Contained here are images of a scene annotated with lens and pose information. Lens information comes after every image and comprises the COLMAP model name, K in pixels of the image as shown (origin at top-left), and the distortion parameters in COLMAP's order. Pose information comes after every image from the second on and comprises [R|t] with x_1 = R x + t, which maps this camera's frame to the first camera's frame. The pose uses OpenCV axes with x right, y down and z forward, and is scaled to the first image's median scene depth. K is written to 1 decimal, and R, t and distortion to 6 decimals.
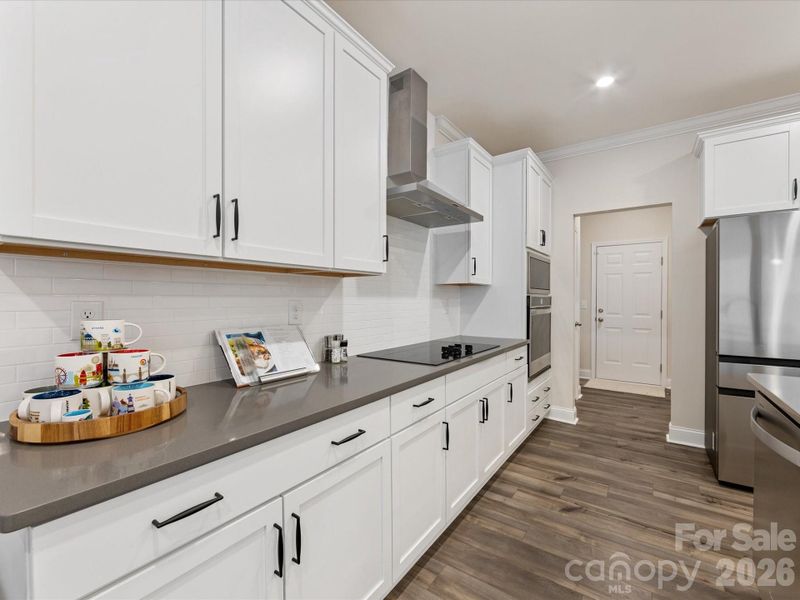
lens RADIAL K [[352.3, 0, 399.2], [0, 352.3, 301.2], [0, 0, 1]] dist [-0.002743, -0.000456]
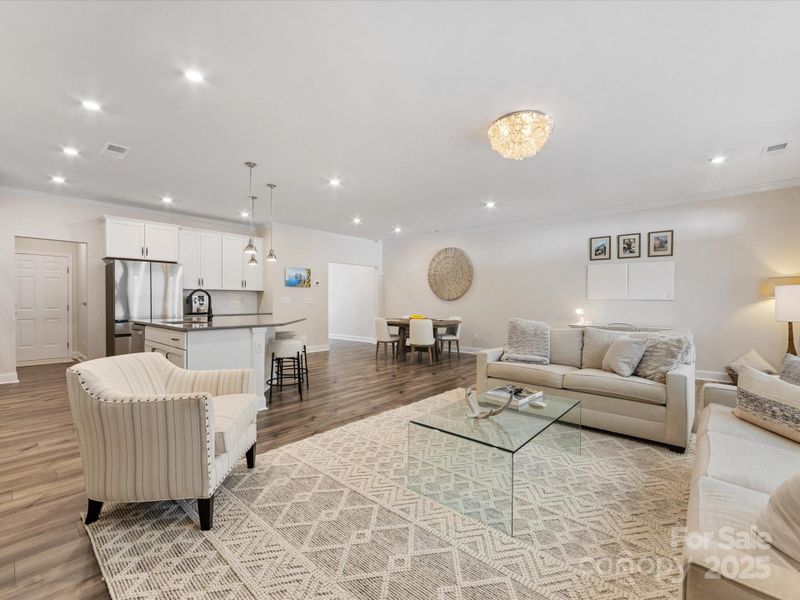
lens RADIAL K [[352.3, 0, 399.2], [0, 352.3, 301.2], [0, 0, 1]] dist [-0.002743, -0.000456]
pose [[0.107396, -0.002922, 0.994212, -1.071577], [0.006834, 0.999974, 0.002201, 0.036393], [-0.994193, 0.006558, 0.107414, -0.992517]]
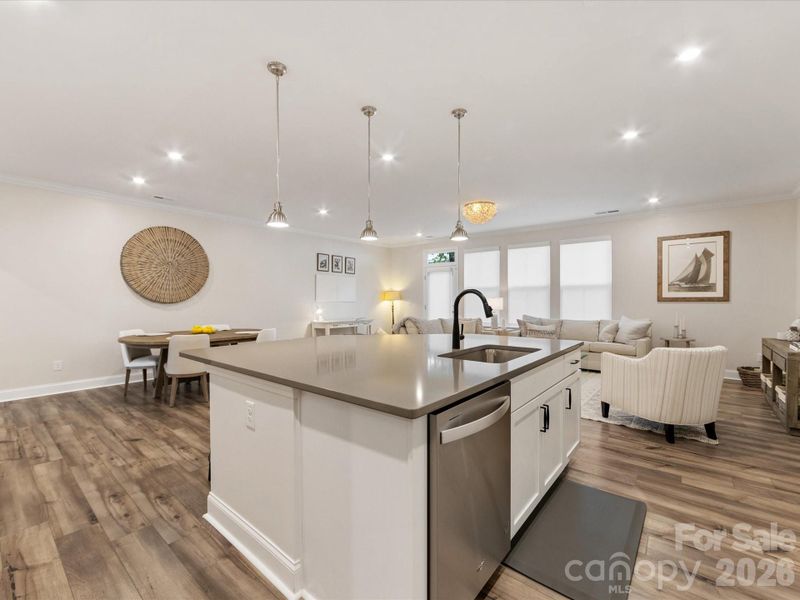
lens RADIAL K [[352.3, 0, 399.2], [0, 352.3, 301.2], [0, 0, 1]] dist [-0.002743, -0.000456]
pose [[-0.997451, -0.001038, 0.071341, 0.611191], [-0.000178, 0.999927, 0.012057, -0.003937], [-0.071348, 0.012013, -0.997379, 1.045657]]
